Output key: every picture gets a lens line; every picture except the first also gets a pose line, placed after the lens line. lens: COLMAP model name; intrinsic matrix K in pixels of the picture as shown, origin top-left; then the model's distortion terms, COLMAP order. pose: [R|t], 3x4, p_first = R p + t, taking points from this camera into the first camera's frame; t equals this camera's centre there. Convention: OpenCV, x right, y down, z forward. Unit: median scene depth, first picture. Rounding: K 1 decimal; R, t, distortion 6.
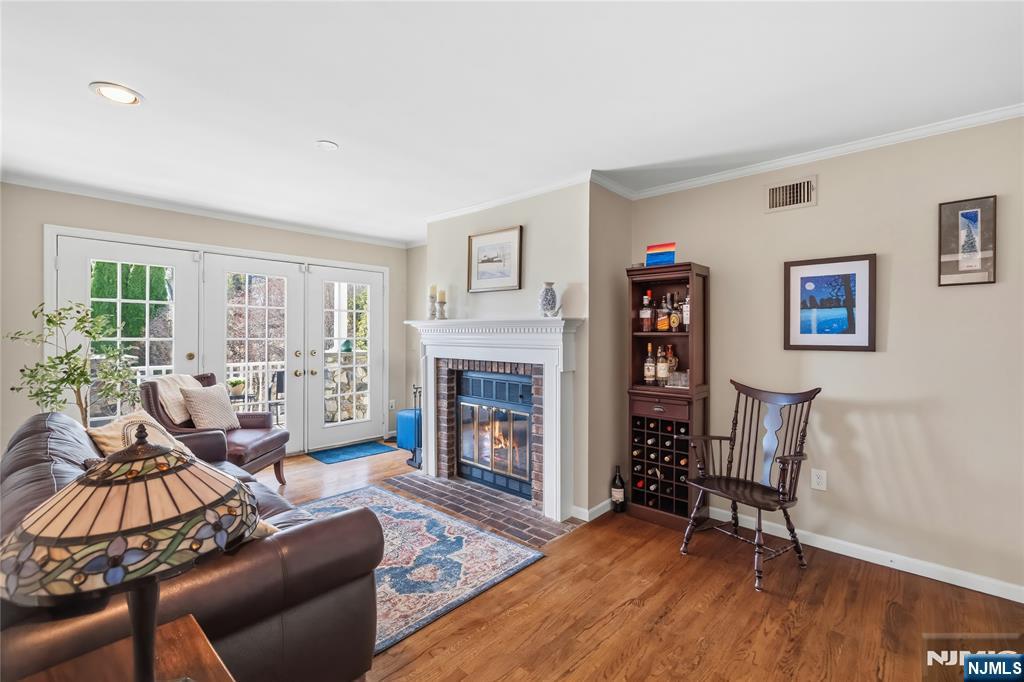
lens RADIAL K [[448.3, 0, 507.8], [0, 448.3, 336.5], [0, 0, 1]] dist [-0.010647, -0.000124]
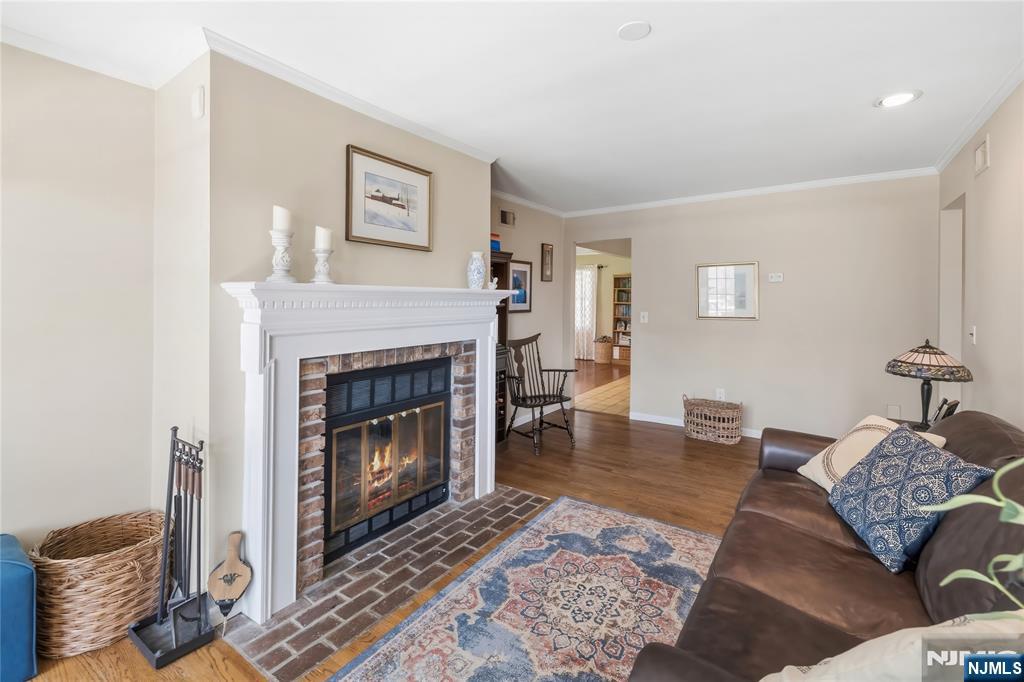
lens RADIAL K [[448.3, 0, 512.7], [0, 448.3, 298.4], [0, 0, 1]] dist [-0.010647, -0.000124]
pose [[-0.134708, -0.001912, 0.990883, -0.873976], [0.006507, 0.999975, 0.002814, -0.025472], [-0.990864, 0.006827, -0.134693, 1.063563]]
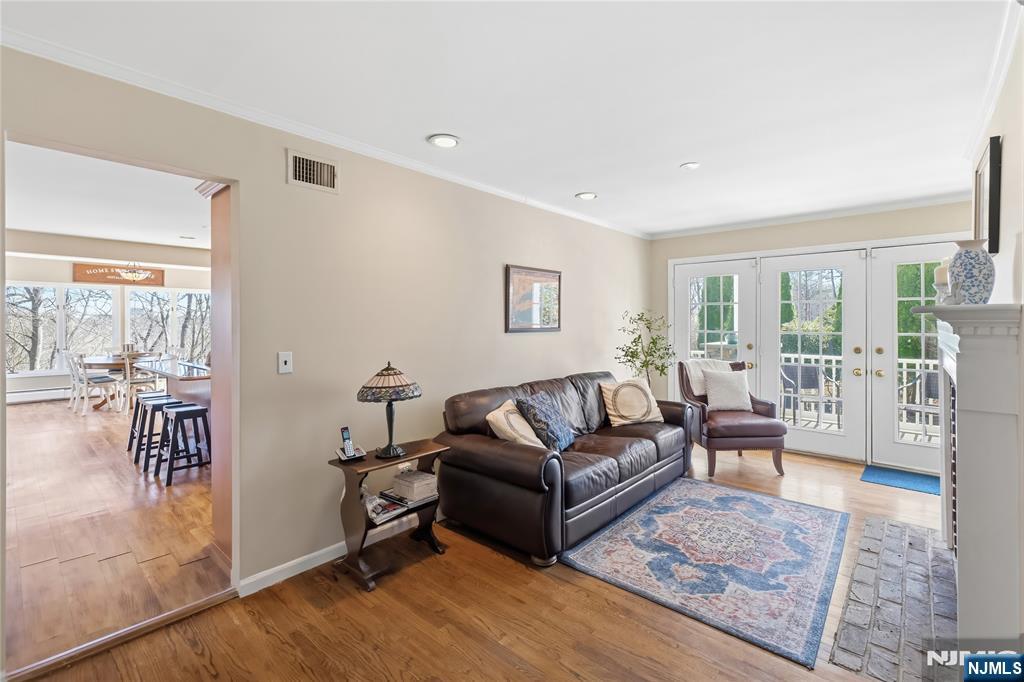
lens RADIAL K [[448.3, 0, 523.8], [0, 448.3, 321.8], [0, 0, 1]] dist [-0.010647, -0.000124]
pose [[0.030377, -0.005328, -0.999524, 0.606050], [-0.005935, 0.999967, -0.005511, -0.015550], [0.999521, 0.006100, 0.030344, 0.456316]]
